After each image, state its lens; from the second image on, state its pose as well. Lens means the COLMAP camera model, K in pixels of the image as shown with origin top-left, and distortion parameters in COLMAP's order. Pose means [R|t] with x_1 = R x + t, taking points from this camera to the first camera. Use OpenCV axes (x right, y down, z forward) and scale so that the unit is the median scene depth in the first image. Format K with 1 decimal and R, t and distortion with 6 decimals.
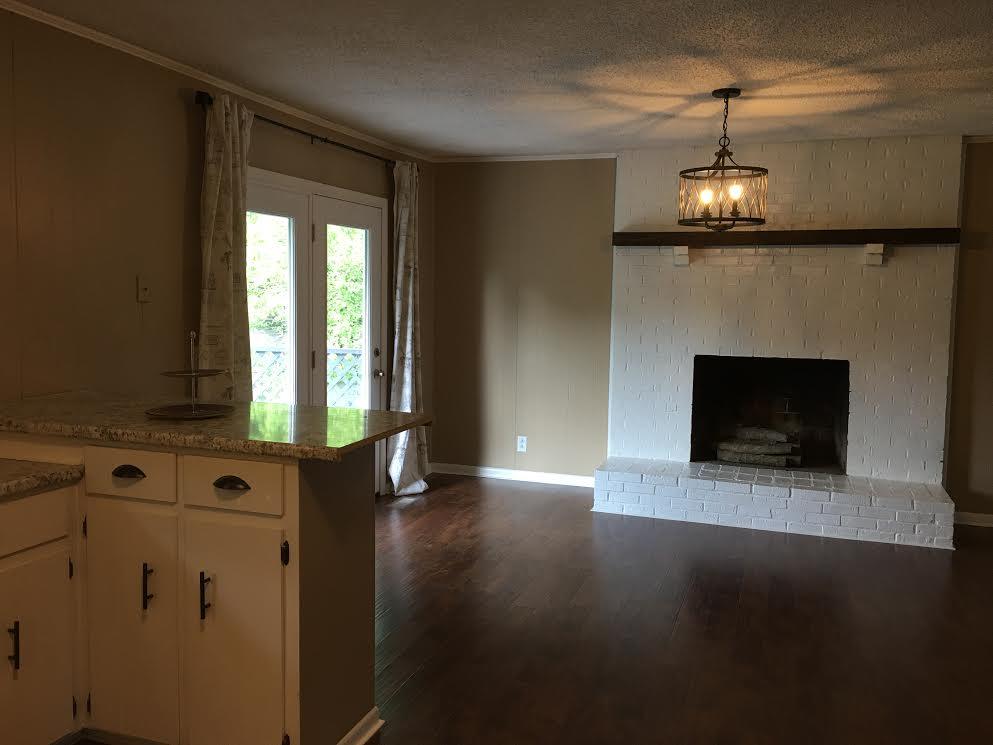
lens RADIAL K [[846.0, 0, 490.9], [0, 846.0, 368.4], [0, 0, 1]] dist [0.087044, -0.131507]
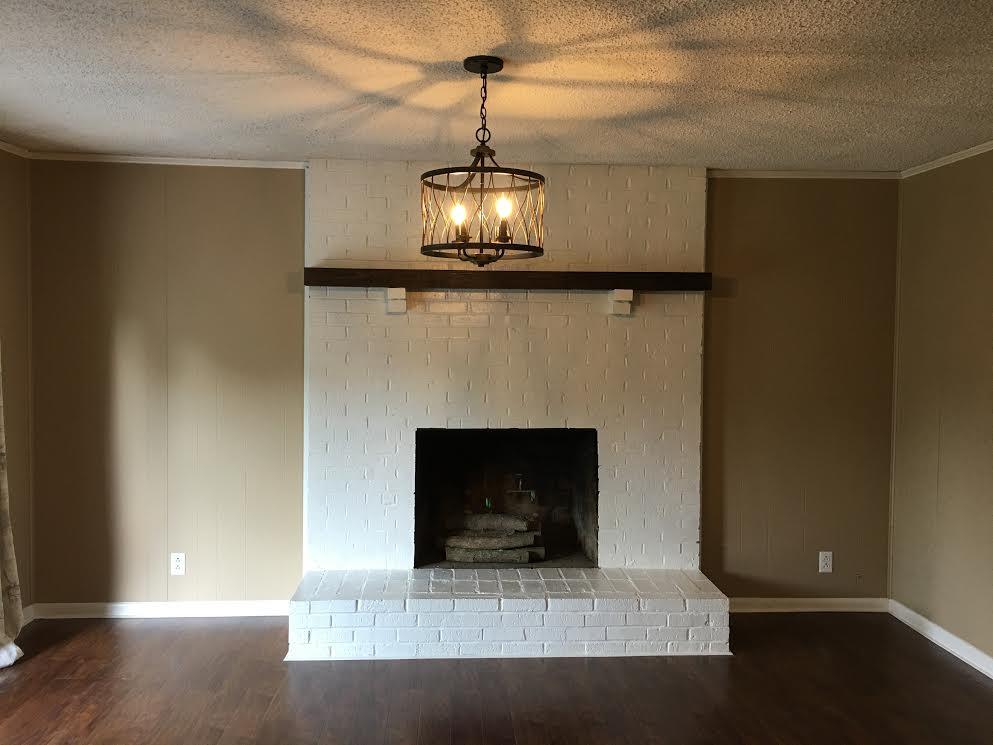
lens RADIAL K [[846.0, 0, 490.9], [0, 846.0, 368.4], [0, 0, 1]] dist [0.087044, -0.131507]
pose [[0.924341, -0.019638, 0.381061, 0.011273], [0.040063, 0.998150, -0.045740, -0.034755], [-0.379458, 0.057545, 0.923418, 0.280096]]
